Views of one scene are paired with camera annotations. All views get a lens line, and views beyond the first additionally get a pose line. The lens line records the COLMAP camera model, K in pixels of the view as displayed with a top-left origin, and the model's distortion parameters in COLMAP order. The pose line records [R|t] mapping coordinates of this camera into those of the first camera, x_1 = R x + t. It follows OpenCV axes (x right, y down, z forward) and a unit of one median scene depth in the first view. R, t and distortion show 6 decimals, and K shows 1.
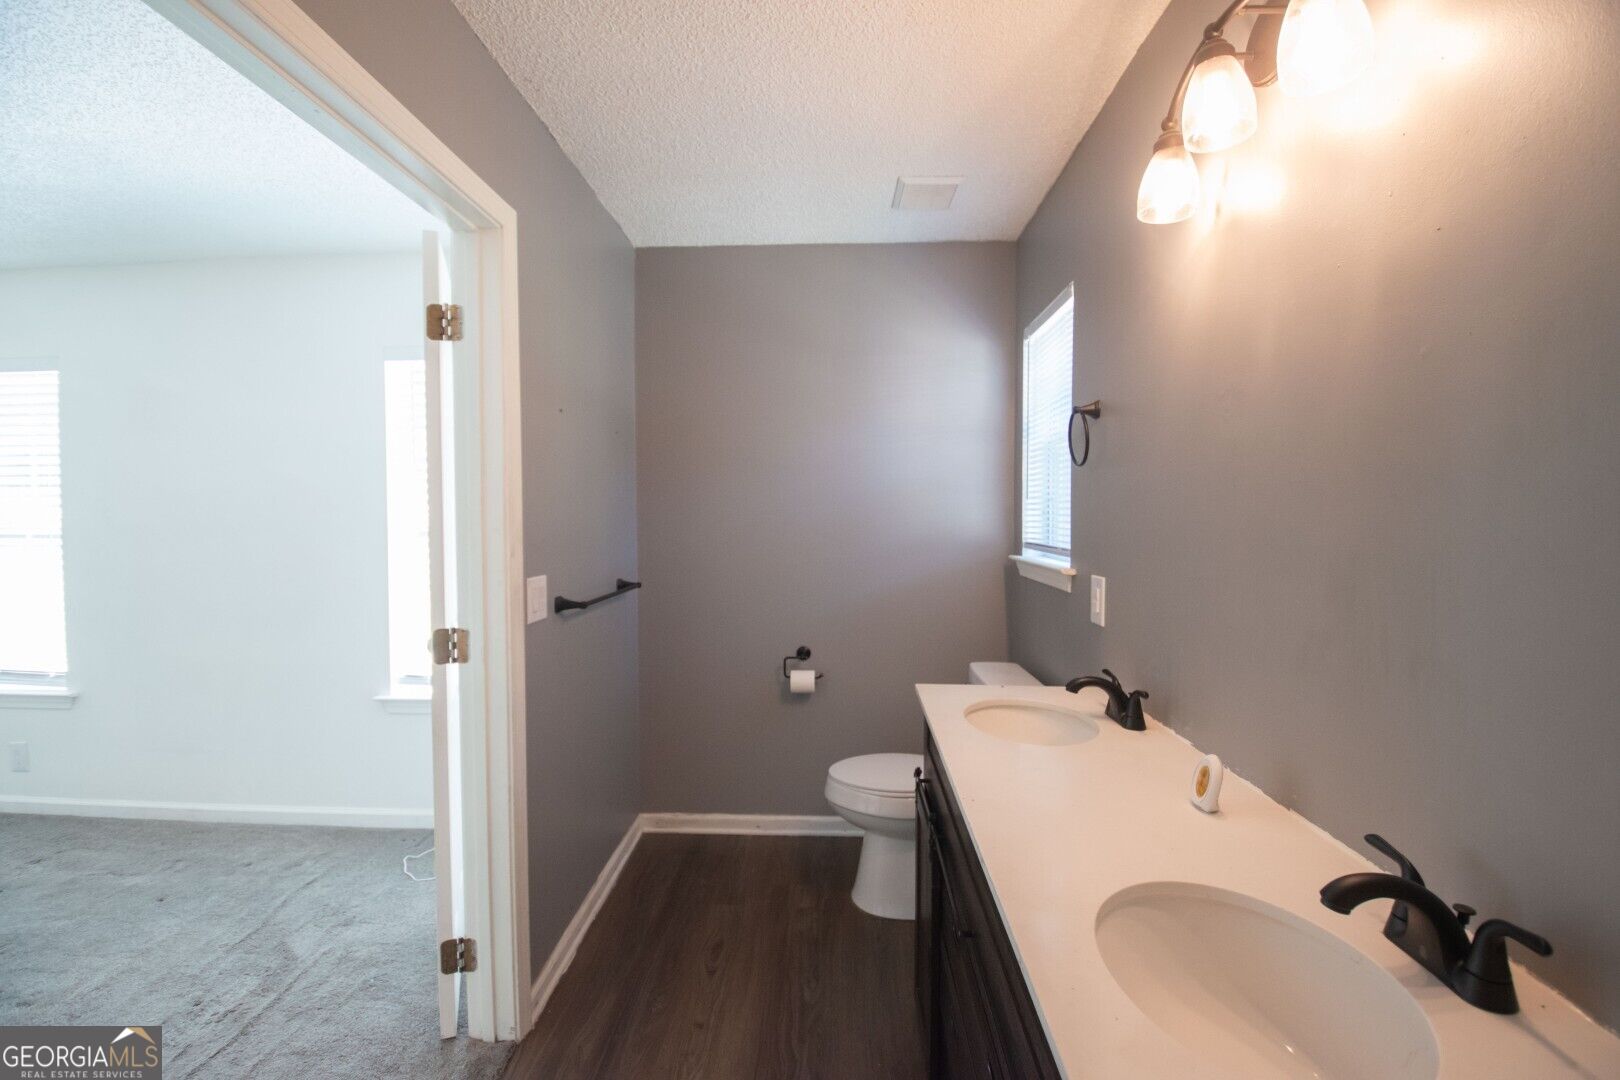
lens RADIAL K [[707.7, 0, 818.9], [0, 707.7, 529.6], [0, 0, 1]] dist [0.003060, -0.019693]
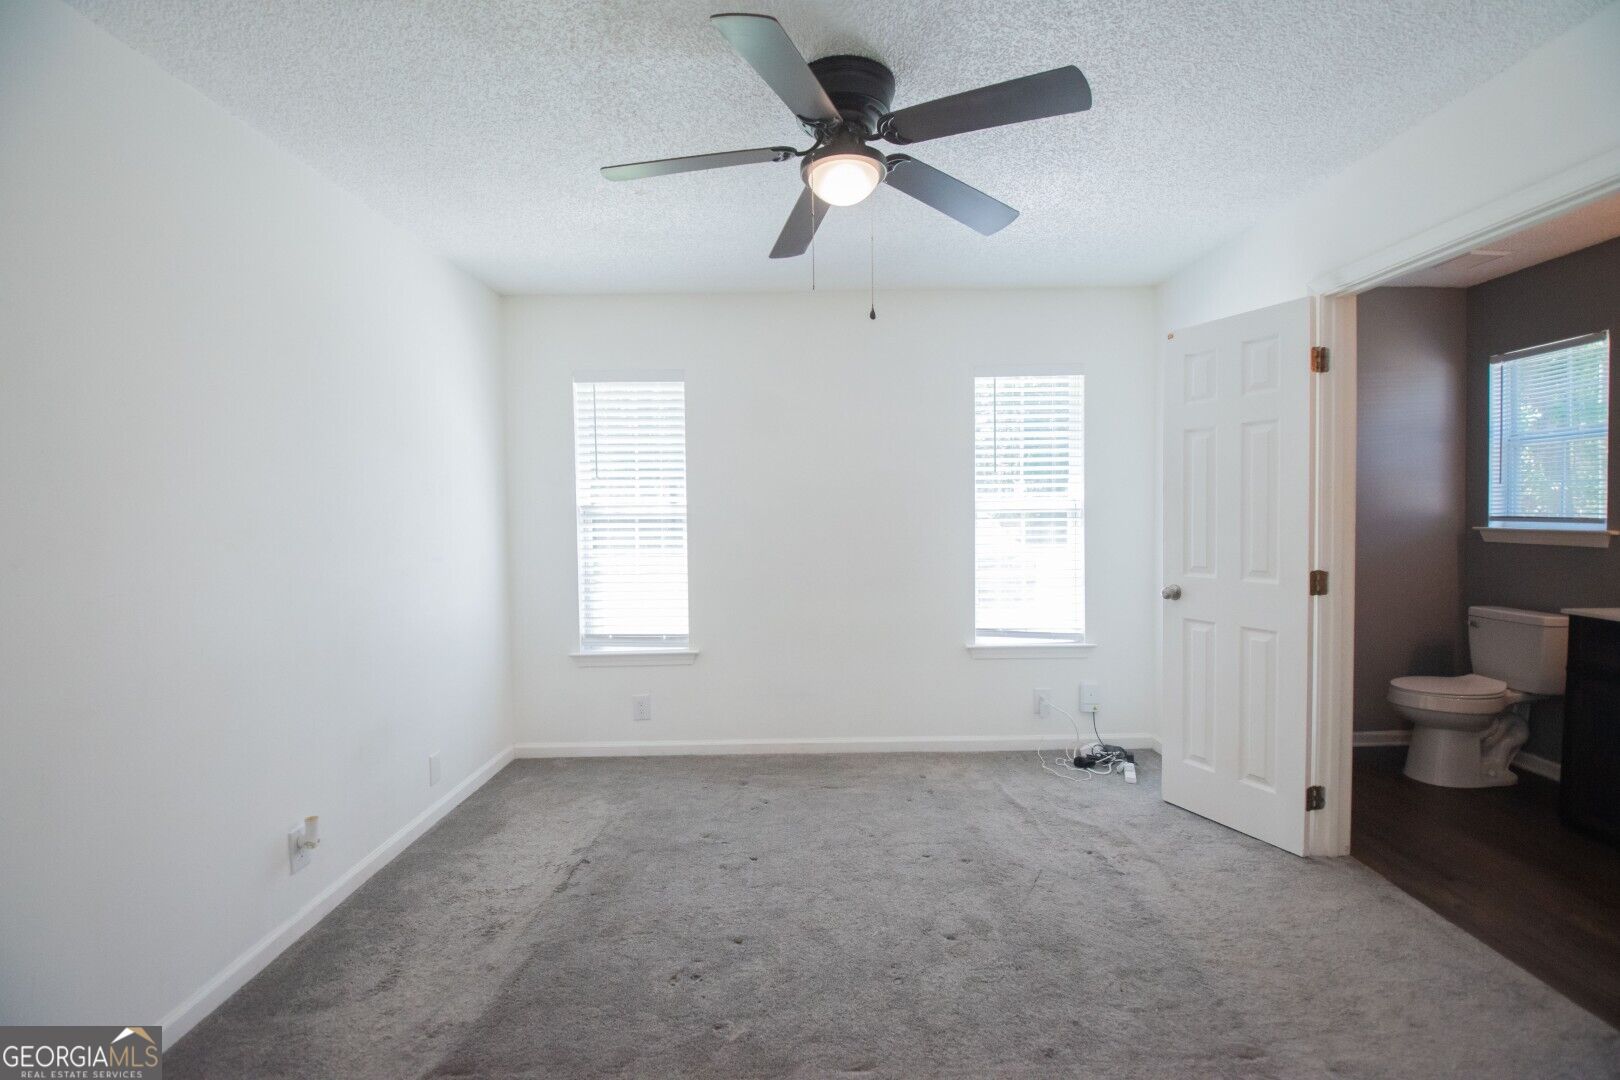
lens RADIAL K [[714.4, 0, 812.0], [0, 714.4, 516.0], [0, 0, 1]] dist [0.003123, -0.014061]
pose [[0.998975, -0.007749, 0.044586, -1.048444], [0.008122, 0.999933, -0.008187, 0.017686], [-0.044520, 0.008541, 0.998972, -0.277906]]
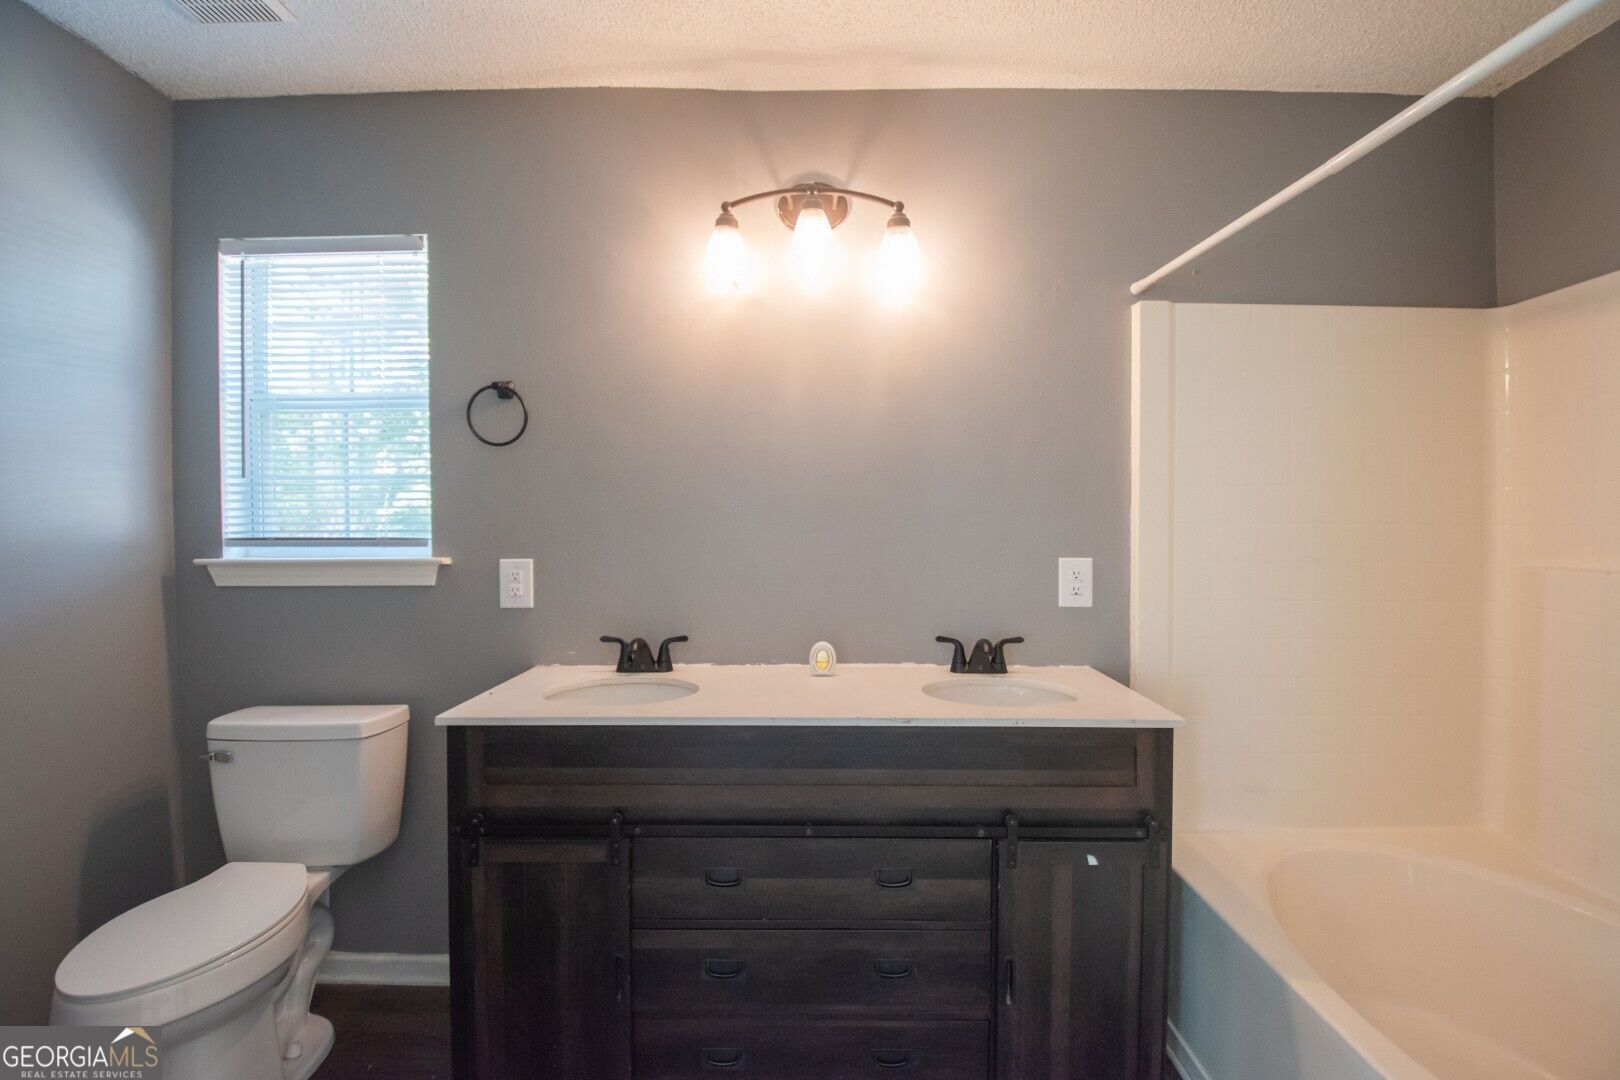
lens RADIAL K [[741.3, 0, 811.7], [0, 741.3, 519.0], [0, 0, 1]] dist [-0.001620, -0.012889]
pose [[-0.034632, -0.007906, 0.999369, -0.466890], [0.029038, 0.999539, 0.008914, 0.008776], [-0.998978, 0.029329, -0.034386, 0.441035]]
